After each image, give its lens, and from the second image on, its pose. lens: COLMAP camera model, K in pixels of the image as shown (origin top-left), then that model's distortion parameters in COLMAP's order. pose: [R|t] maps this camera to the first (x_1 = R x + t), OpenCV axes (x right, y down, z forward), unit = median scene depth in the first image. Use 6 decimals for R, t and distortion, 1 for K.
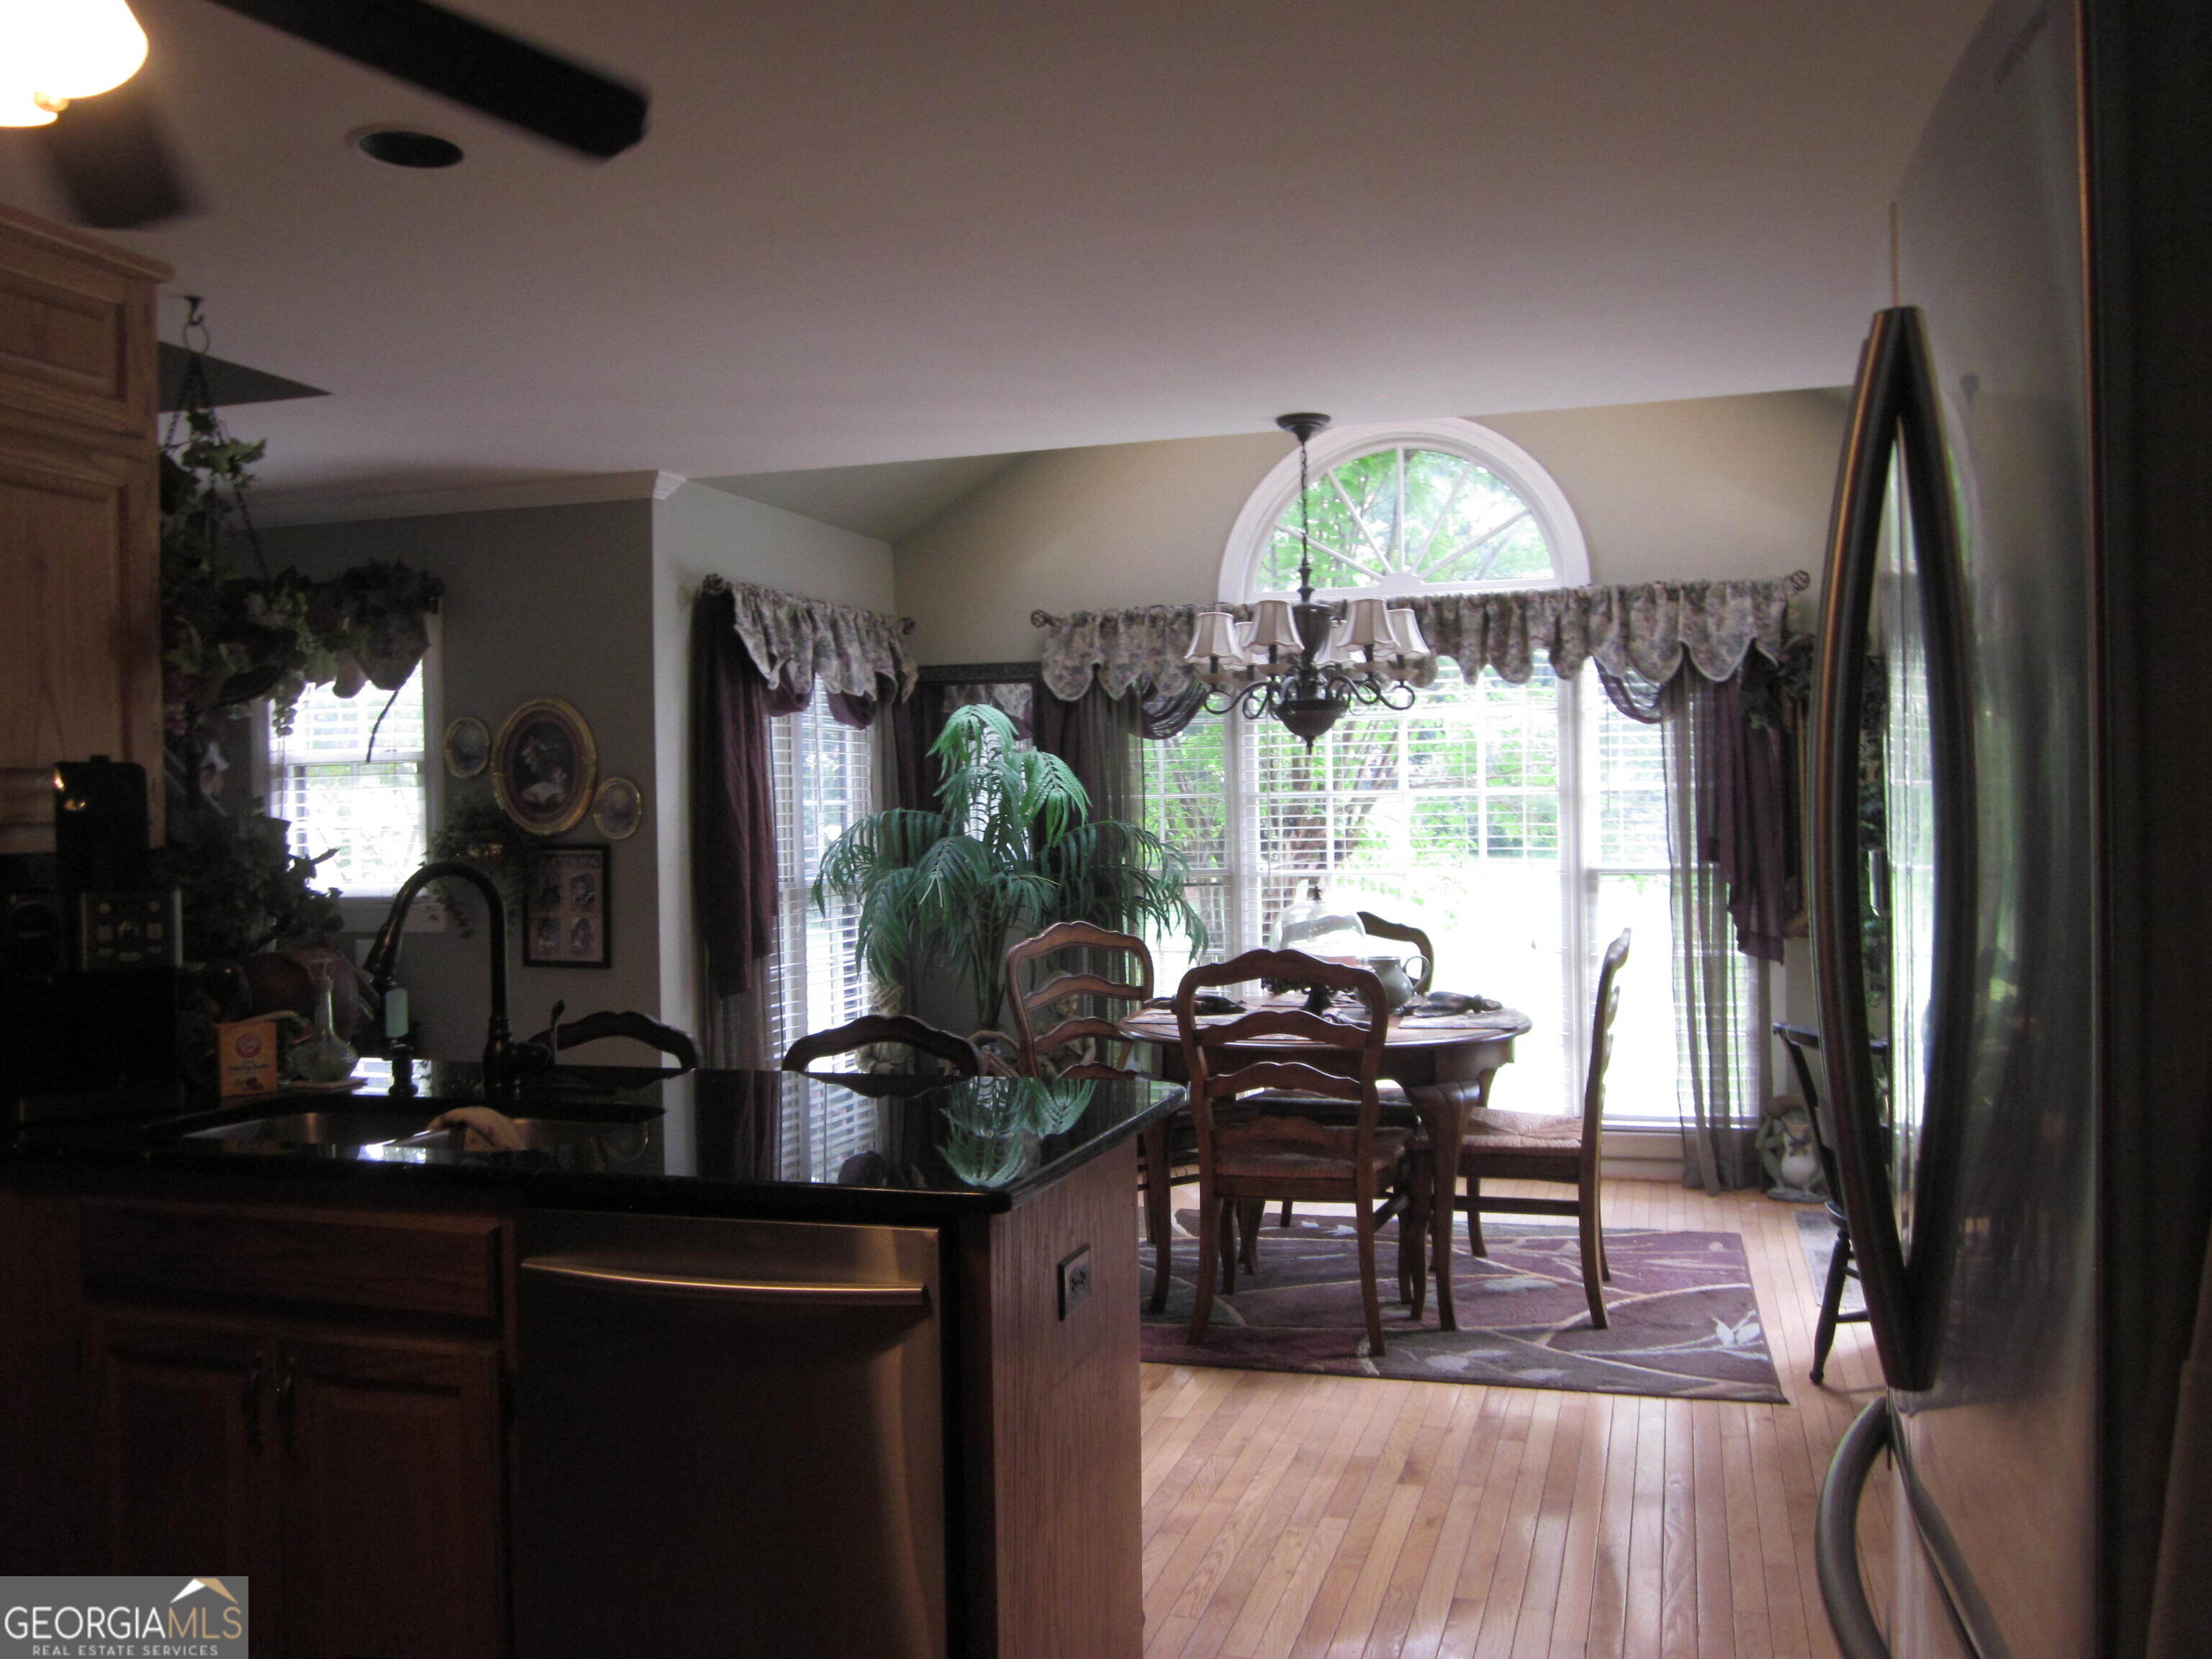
lens RADIAL K [[1817.0, 0, 1106.0], [0, 1817.0, 829.5], [0, 0, 1]] dist [-0.051597, 0.024627]
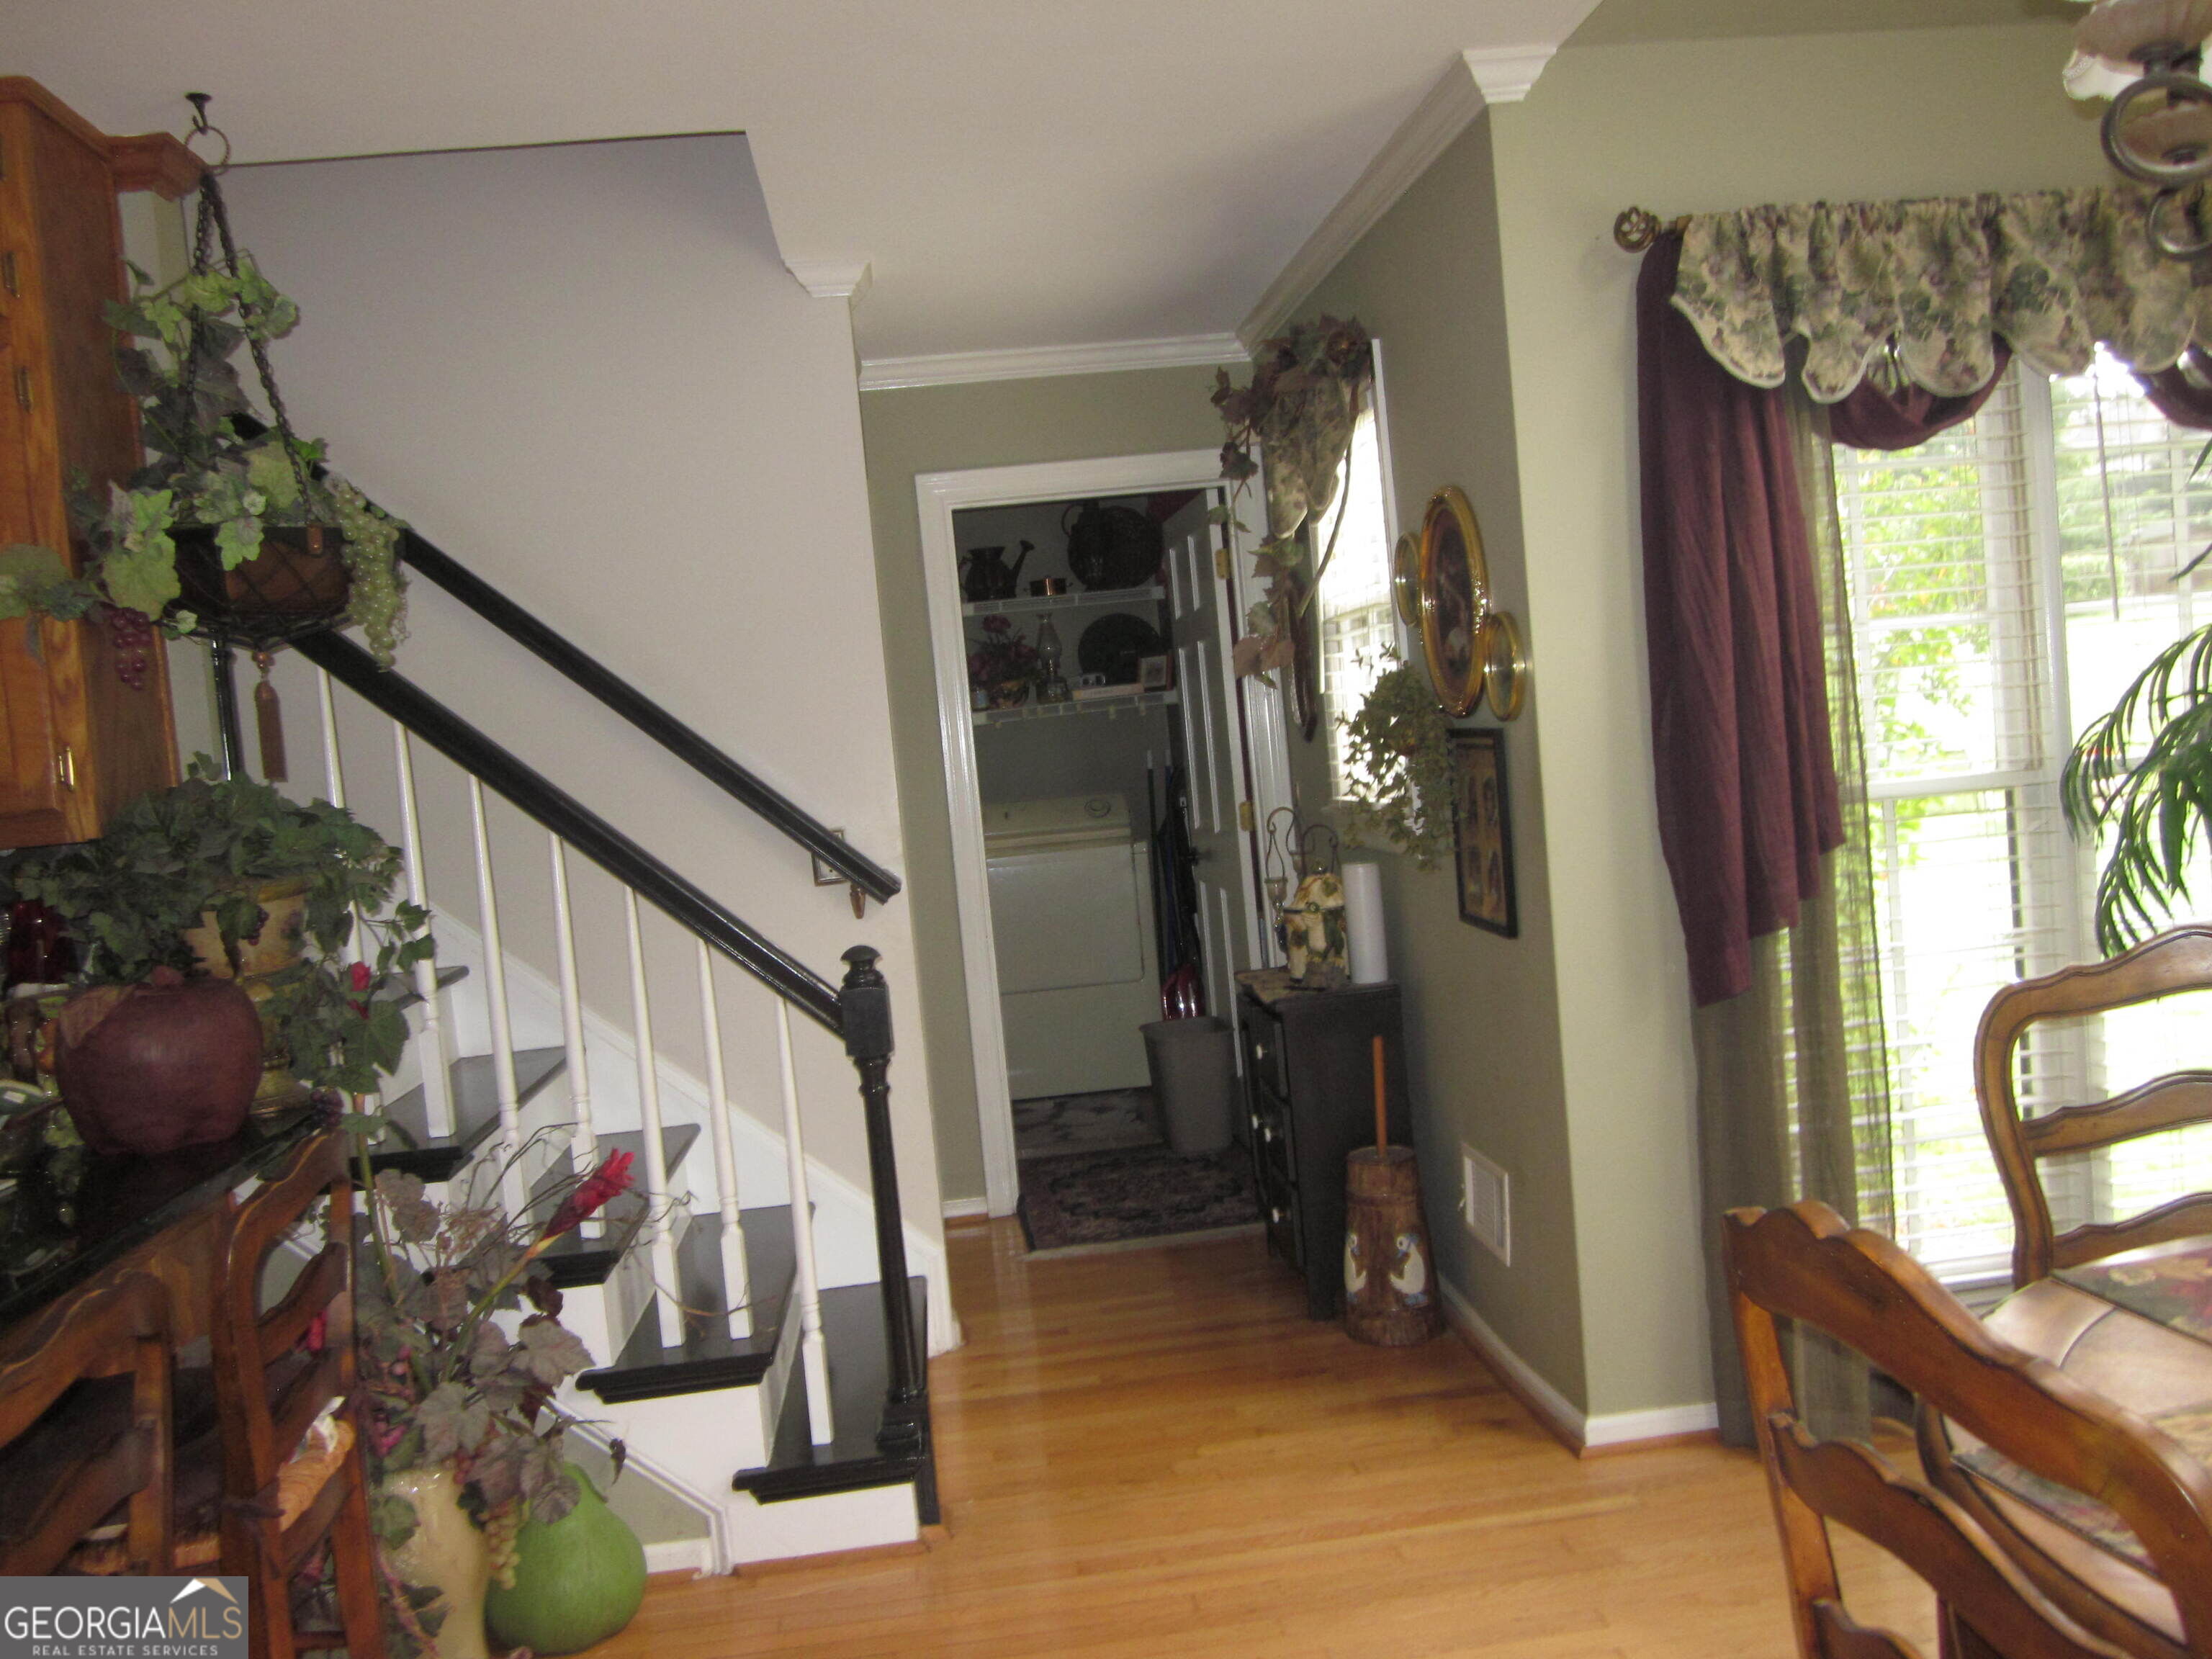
lens RADIAL K [[1817.0, 0, 1106.0], [0, 1817.0, 829.5], [0, 0, 1]] dist [-0.051597, 0.024627]
pose [[0.389693, 0.027304, -0.920540, 0.208076], [0.073706, 0.995429, 0.060728, -0.003831], [0.917991, -0.091515, 0.385899, 0.629704]]
